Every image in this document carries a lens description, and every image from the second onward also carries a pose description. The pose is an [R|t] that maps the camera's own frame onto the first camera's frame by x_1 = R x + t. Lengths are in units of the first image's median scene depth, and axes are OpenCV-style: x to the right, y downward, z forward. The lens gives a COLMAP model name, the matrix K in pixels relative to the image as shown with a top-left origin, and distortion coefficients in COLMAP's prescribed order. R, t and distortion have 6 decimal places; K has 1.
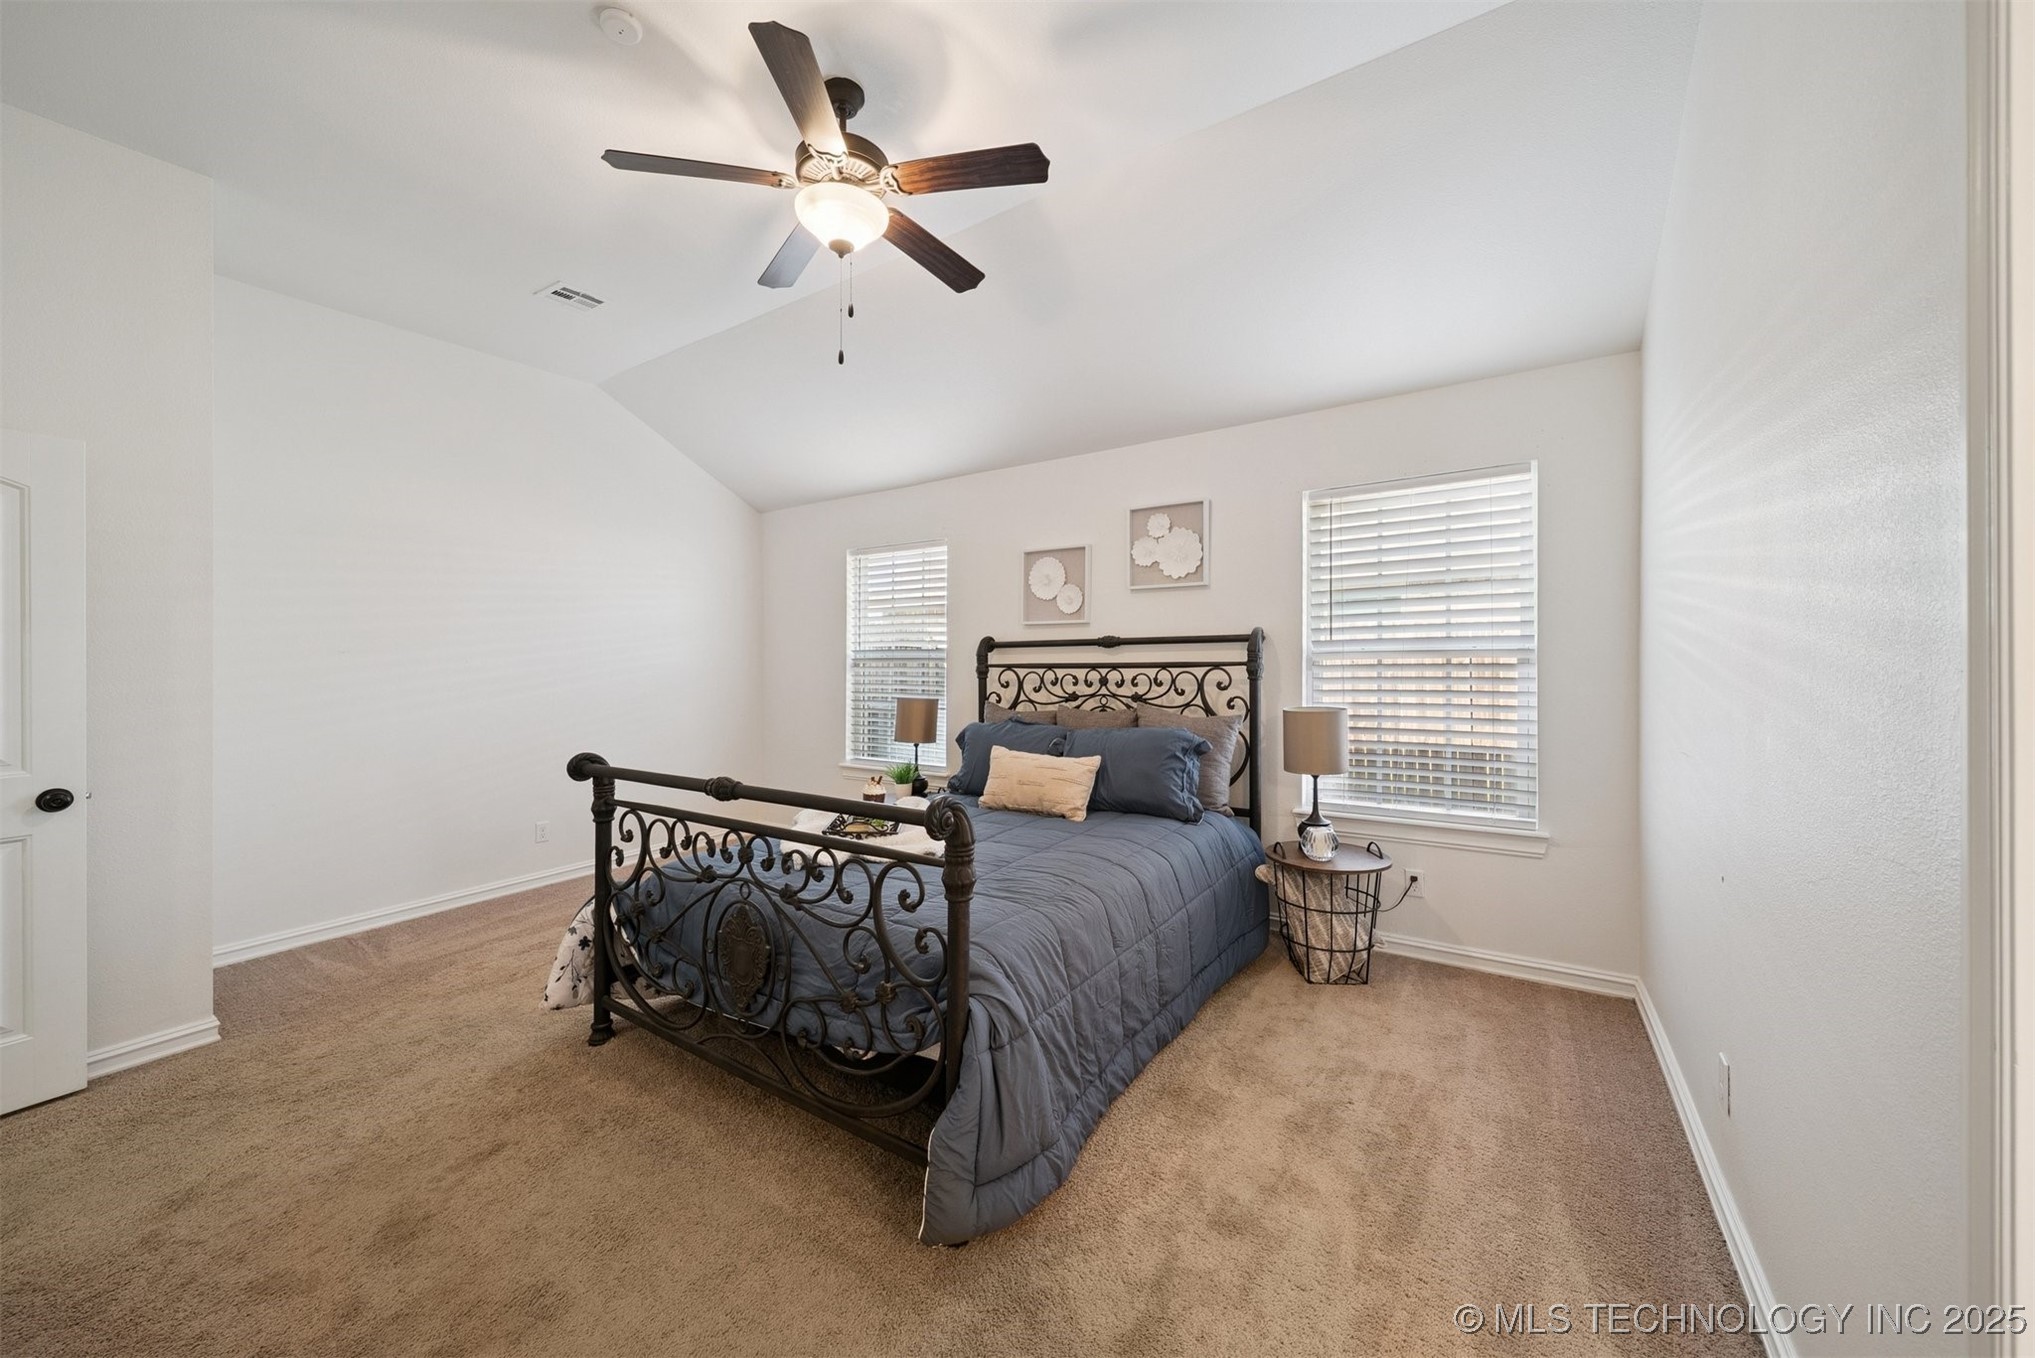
lens RADIAL K [[728.2, 0, 1016.5], [0, 728.2, 655.3], [0, 0, 1]] dist [0.000282, 0.000246]
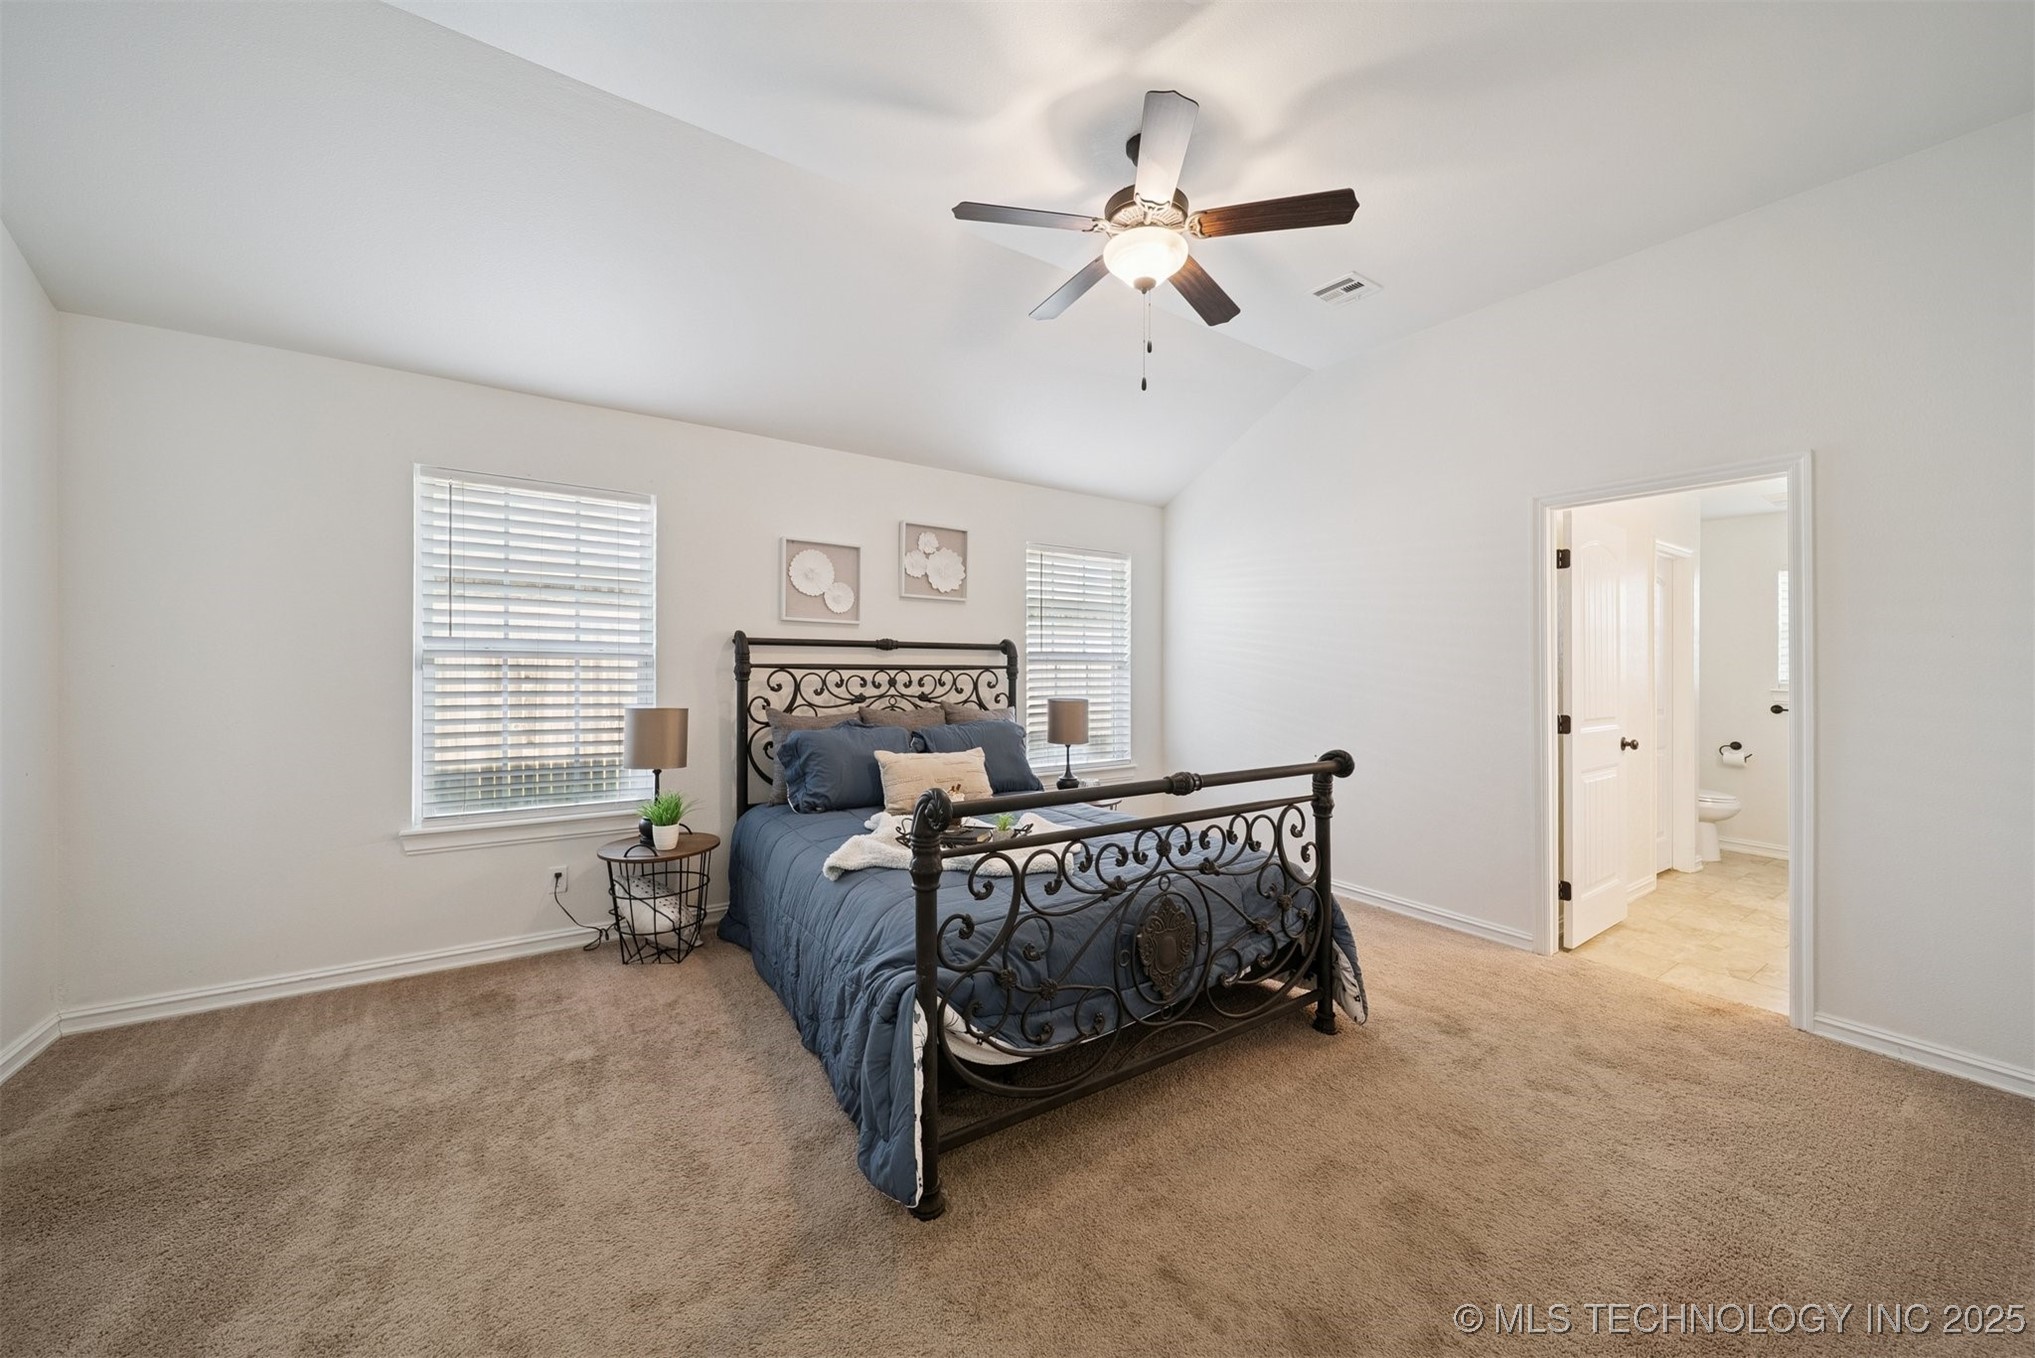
lens RADIAL K [[728.2, 0, 1016.5], [0, 728.2, 655.3], [0, 0, 1]] dist [0.000282, 0.000246]
pose [[0.384675, 0.025844, 0.922690, -0.775077], [-0.021855, 0.999583, -0.018886, 0.012761], [-0.922793, -0.012900, 0.385080, 0.435739]]
